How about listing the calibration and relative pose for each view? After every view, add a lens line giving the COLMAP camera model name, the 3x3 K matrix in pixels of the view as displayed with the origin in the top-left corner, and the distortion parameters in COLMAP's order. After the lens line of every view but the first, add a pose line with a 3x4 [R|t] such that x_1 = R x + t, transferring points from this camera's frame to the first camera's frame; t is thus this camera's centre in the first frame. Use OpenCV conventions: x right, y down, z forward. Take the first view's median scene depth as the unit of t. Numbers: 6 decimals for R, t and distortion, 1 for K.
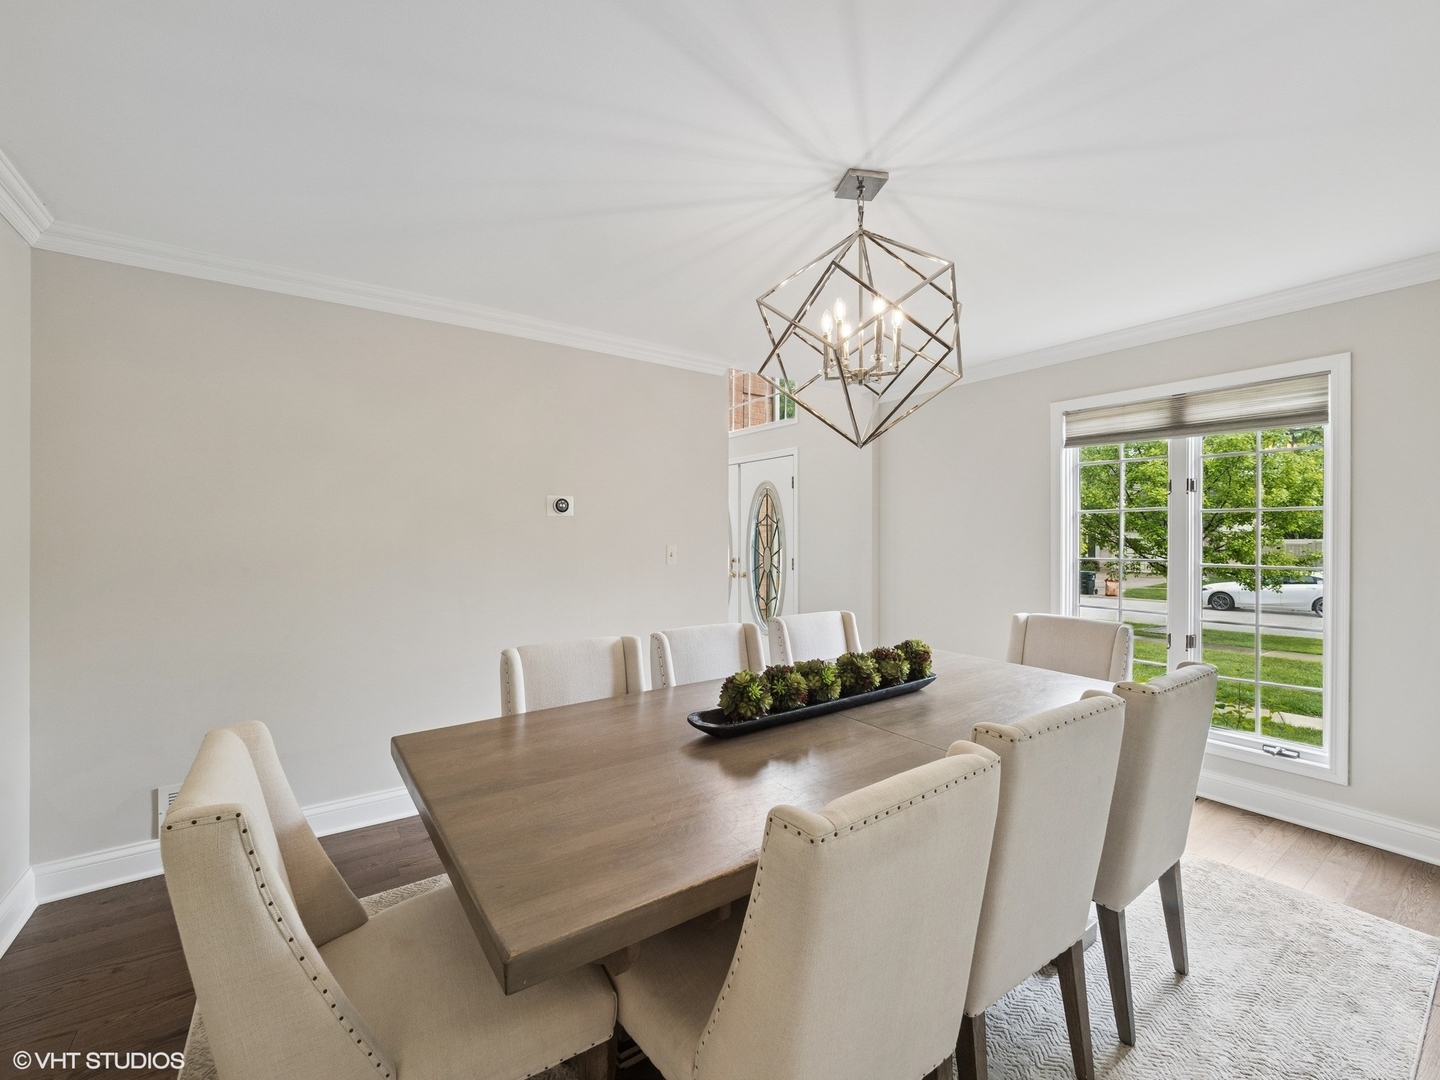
lens RADIAL K [[605.1, 0, 716.0], [0, 605.1, 539.5], [0, 0, 1]] dist [-0.015567, 0.002901]
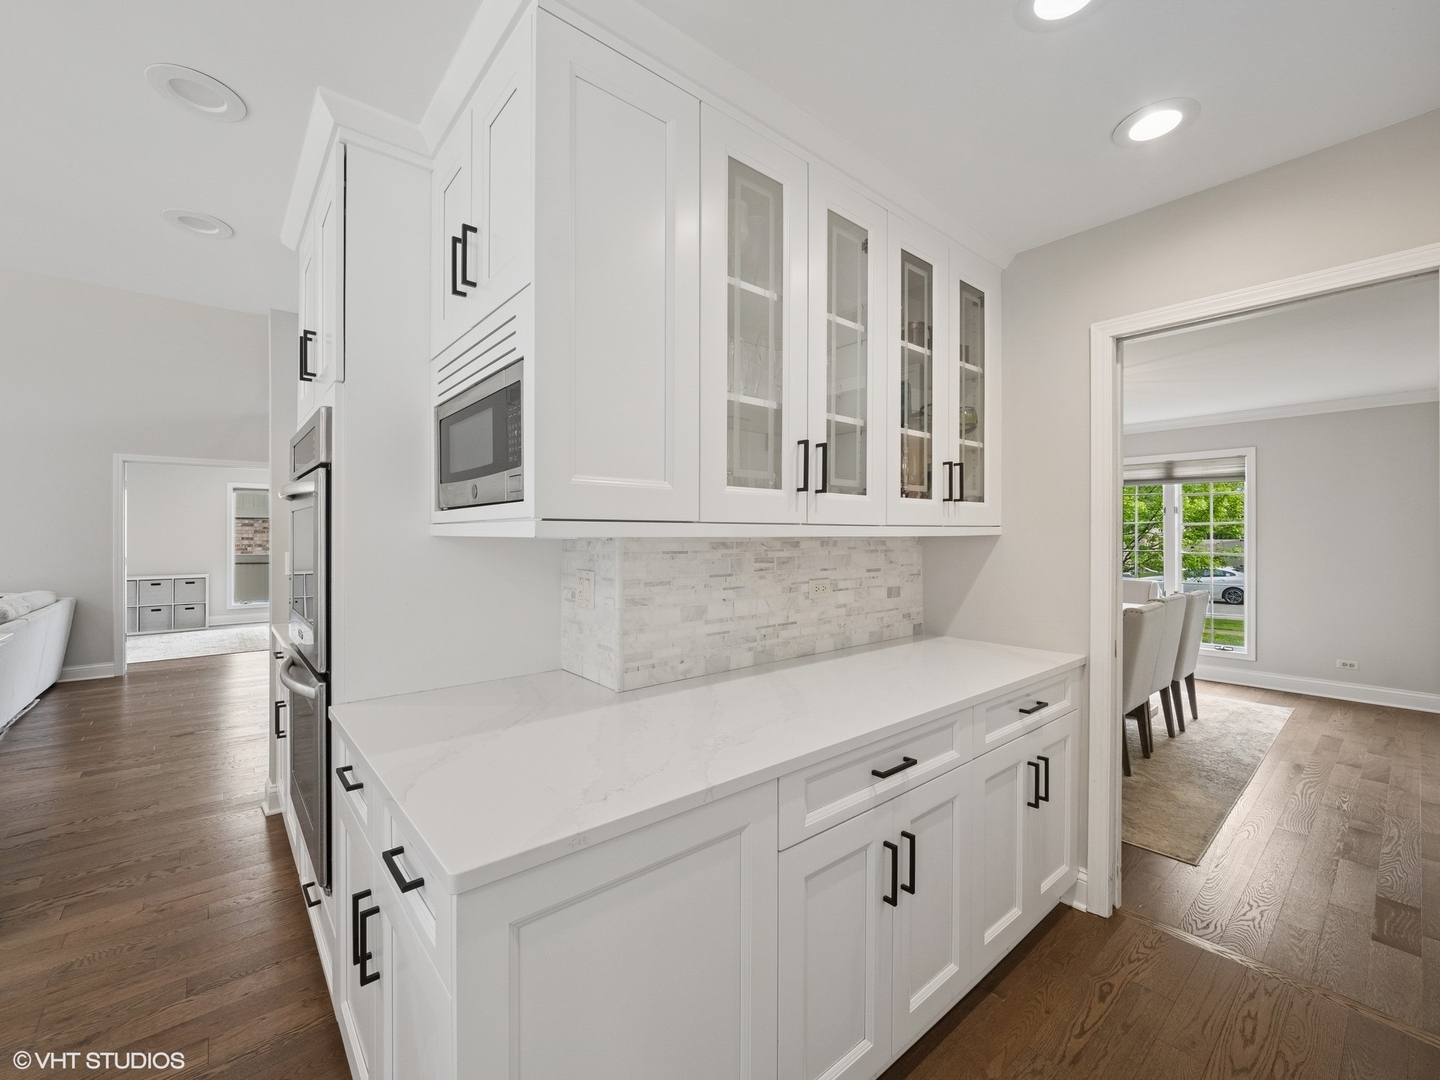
lens RADIAL K [[605.1, 0, 712.3], [0, 605.1, 534.6], [0, 0, 1]] dist [-0.015567, 0.002901]
pose [[0.996427, 0.000801, 0.084450, -0.862368], [-0.000093, 0.999965, -0.008398, 0.001206], [-0.084453, 0.008360, 0.996392, -0.790462]]
